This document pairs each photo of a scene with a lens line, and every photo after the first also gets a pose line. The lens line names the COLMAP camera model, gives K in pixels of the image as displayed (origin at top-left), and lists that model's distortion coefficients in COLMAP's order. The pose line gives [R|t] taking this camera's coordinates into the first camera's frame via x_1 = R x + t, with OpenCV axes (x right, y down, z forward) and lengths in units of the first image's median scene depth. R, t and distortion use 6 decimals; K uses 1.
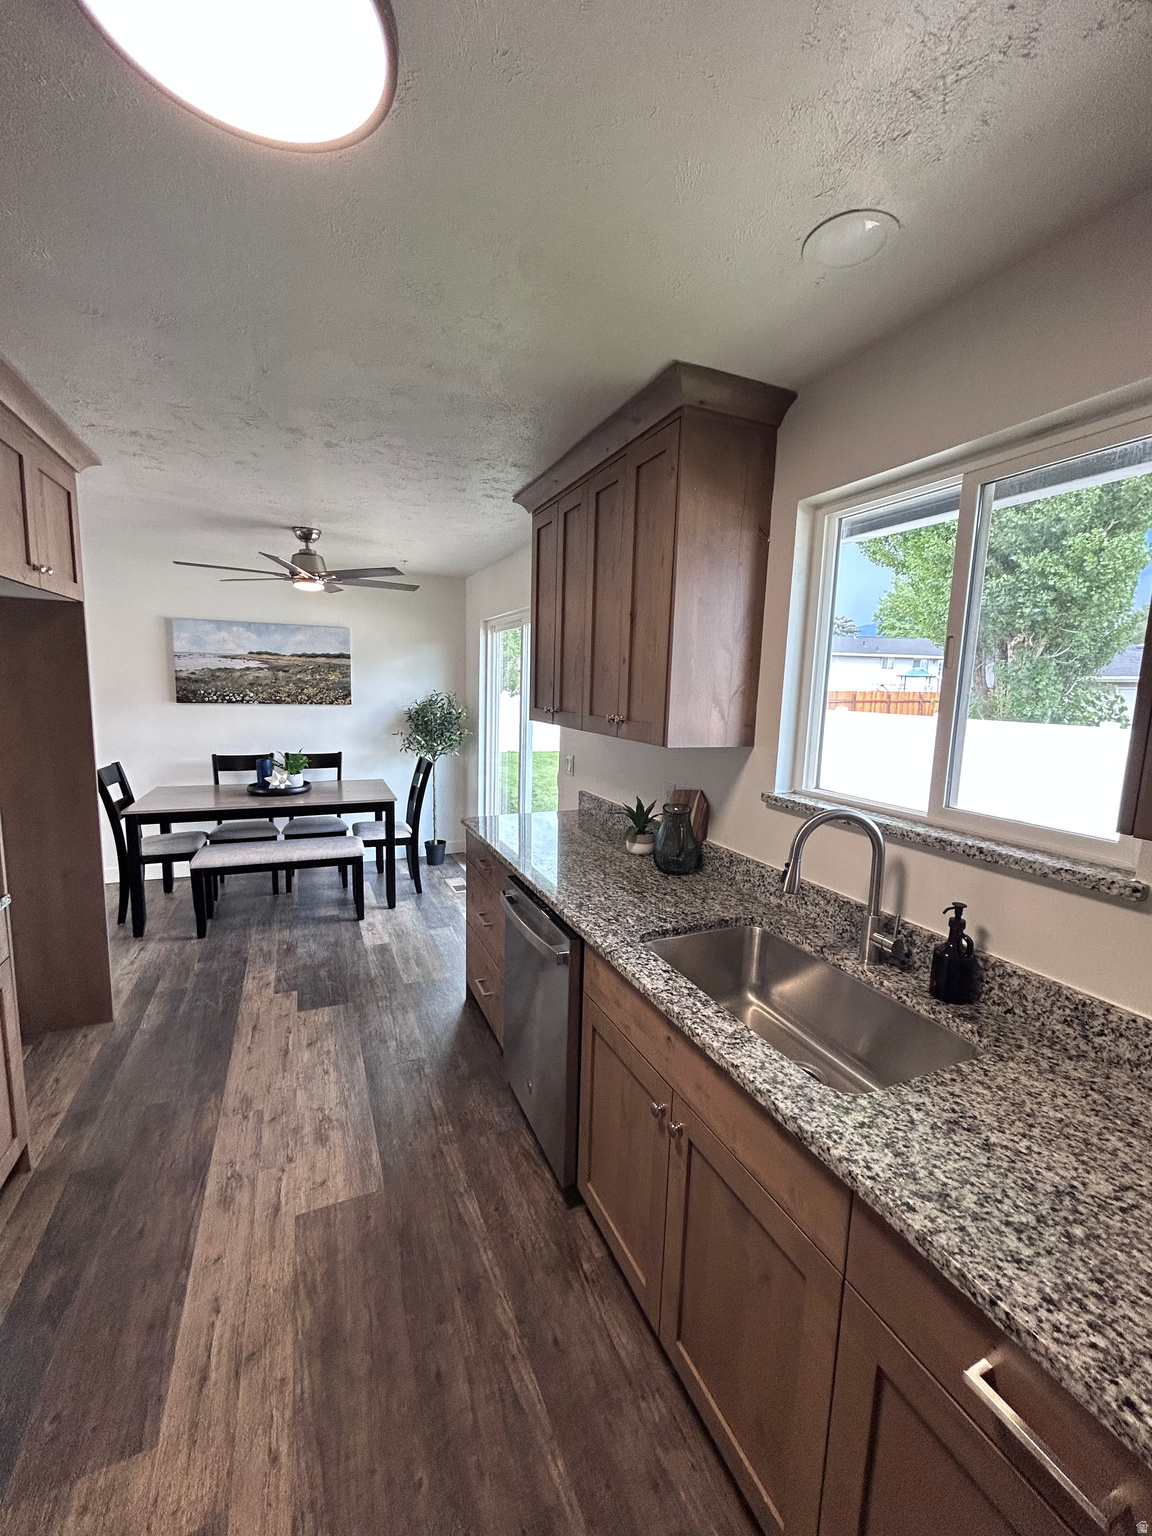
lens RADIAL K [[616.0, 0, 576.2], [0, 616.0, 766.2], [0, 0, 1]] dist [-0.002056, 0.000828]
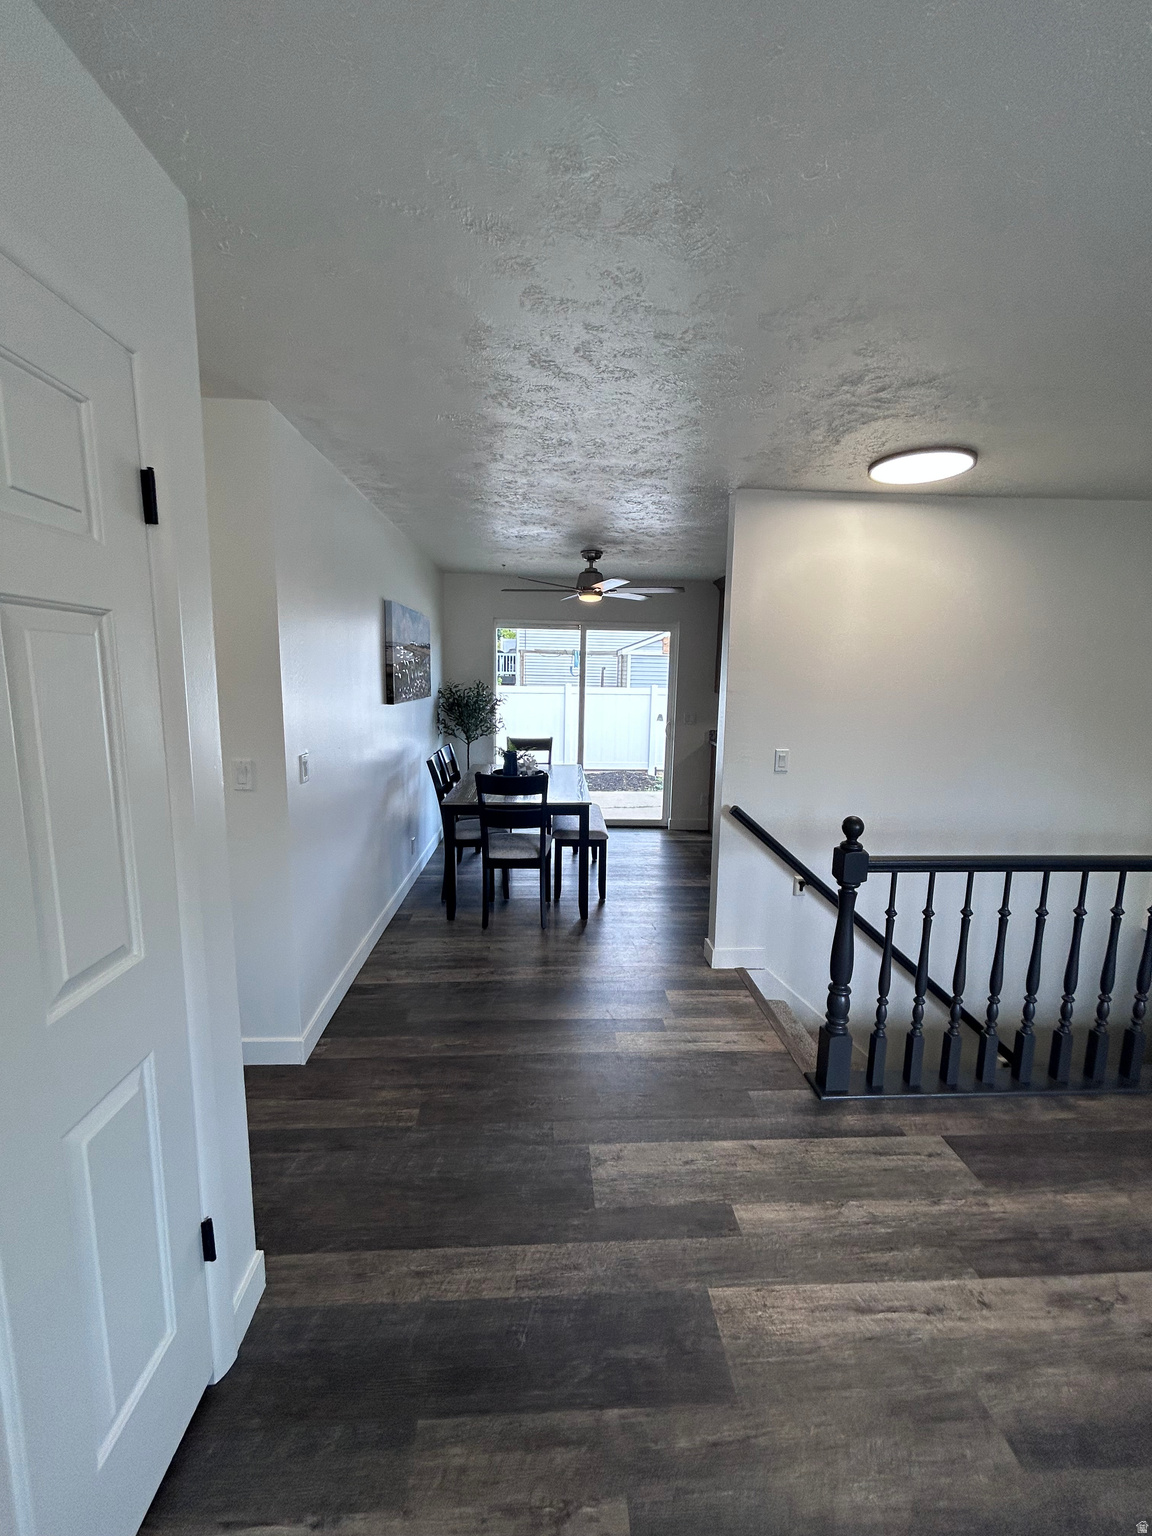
lens RADIAL K [[620.8, 0, 576.7], [0, 620.8, 767.1], [0, 0, 1]] dist [-0.001607, 0.000413]
pose [[0.355985, -0.166401, 0.919557, -1.557363], [0.119232, 0.984064, 0.131916, -0.116346], [-0.926854, 0.062680, 0.370153, 0.551882]]
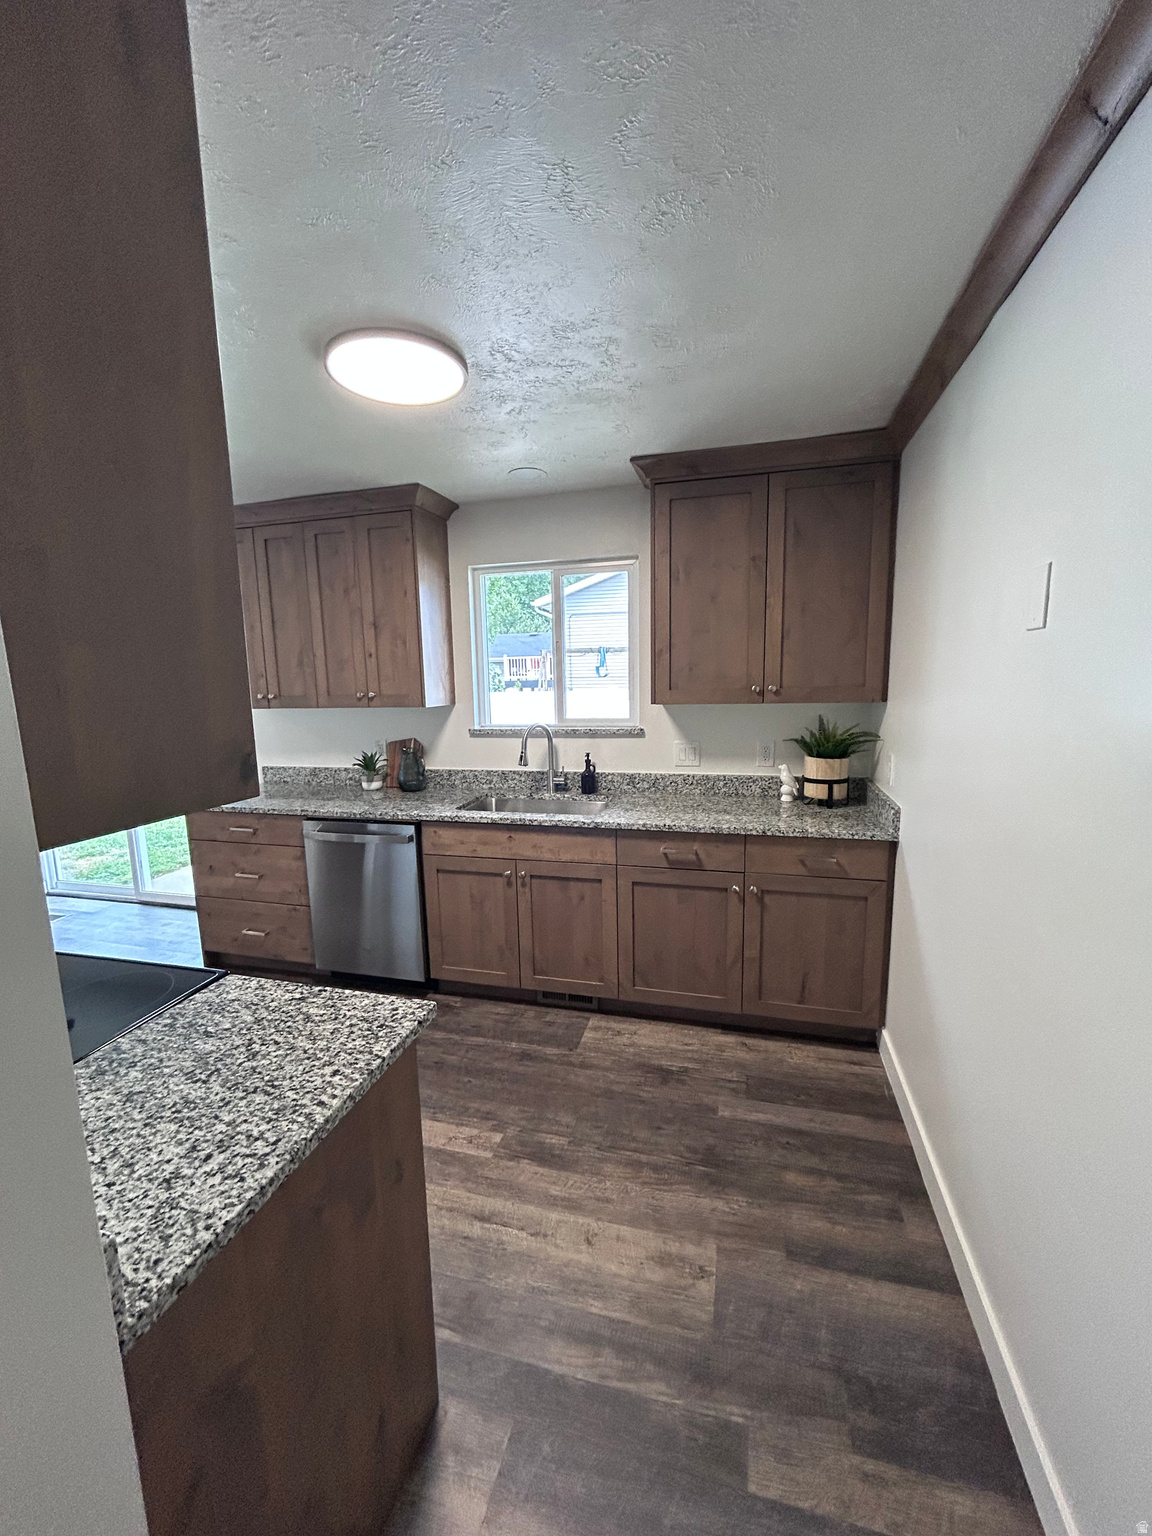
lens RADIAL K [[620.8, 0, 576.7], [0, 620.8, 767.1], [0, 0, 1]] dist [-0.001607, 0.000413]
pose [[0.626446, -0.156875, 0.763515, -0.405849], [0.142012, 0.986114, 0.086093, 0.019333], [-0.766419, 0.054496, 0.640025, -0.167882]]
